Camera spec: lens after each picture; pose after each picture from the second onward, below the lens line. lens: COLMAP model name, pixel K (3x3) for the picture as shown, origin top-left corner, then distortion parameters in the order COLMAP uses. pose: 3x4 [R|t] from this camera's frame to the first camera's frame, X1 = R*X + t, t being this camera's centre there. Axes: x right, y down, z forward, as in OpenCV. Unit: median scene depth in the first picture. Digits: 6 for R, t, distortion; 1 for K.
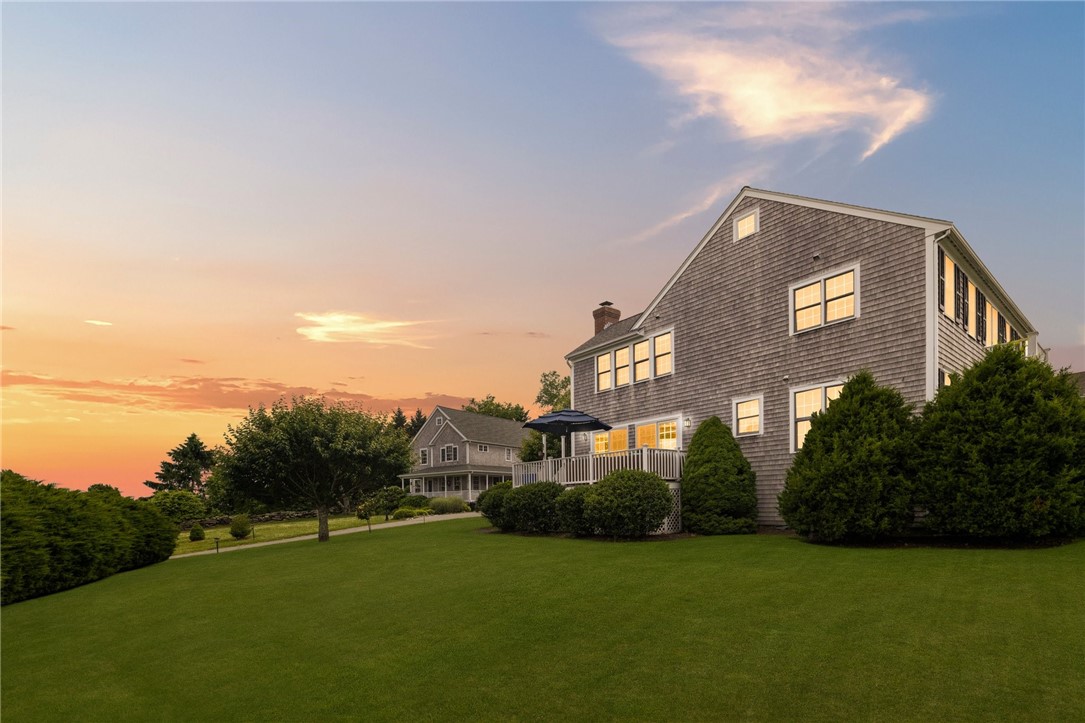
lens RADIAL K [[470.9, 0, 539.6], [0, 470.9, 363.3], [0, 0, 1]] dist [0.002851, 0.000562]
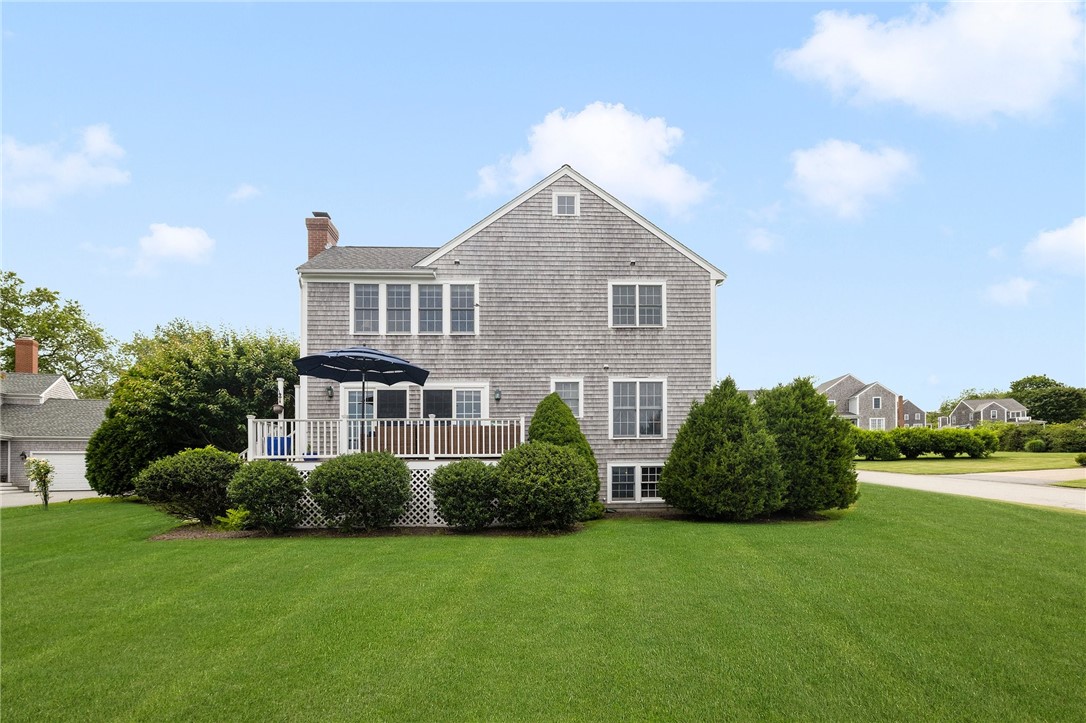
lens RADIAL K [[516.1, 0, 543.1], [0, 516.1, 362.0], [0, 0, 1]] dist [-0.002855, 0.000164]
pose [[0.605062, 0.196648, 0.771512, -0.411400], [-0.231370, 0.970628, -0.065947, 0.123062], [-0.761819, -0.138602, 0.632788, 0.384782]]
